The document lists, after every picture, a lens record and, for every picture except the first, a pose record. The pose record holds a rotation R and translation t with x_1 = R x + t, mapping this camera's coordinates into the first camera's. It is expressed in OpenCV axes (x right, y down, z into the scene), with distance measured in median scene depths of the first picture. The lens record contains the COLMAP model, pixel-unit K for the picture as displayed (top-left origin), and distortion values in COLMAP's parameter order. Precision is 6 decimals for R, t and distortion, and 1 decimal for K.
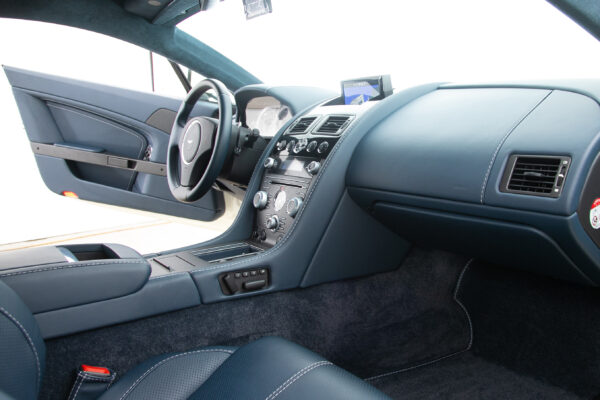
lens RADIAL K [[497.4, 0, 324.1], [0, 497.4, 186.9], [0, 0, 1]] dist [-0.049339, 0.003490]
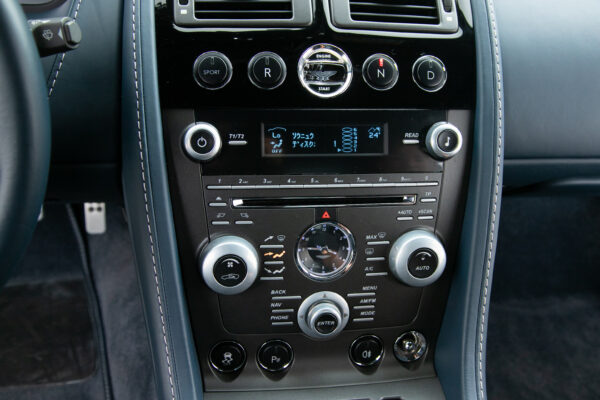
lens RADIAL K [[630.9, 0, 300.0], [0, 630.9, 200.0], [0, 0, 1]] dist [0.037763, 0.022587]
pose [[0.489197, -0.416370, 0.766370, -0.440520], [0.037447, 0.887907, 0.458497, -0.215136], [-0.871369, -0.195598, 0.449953, 0.881177]]
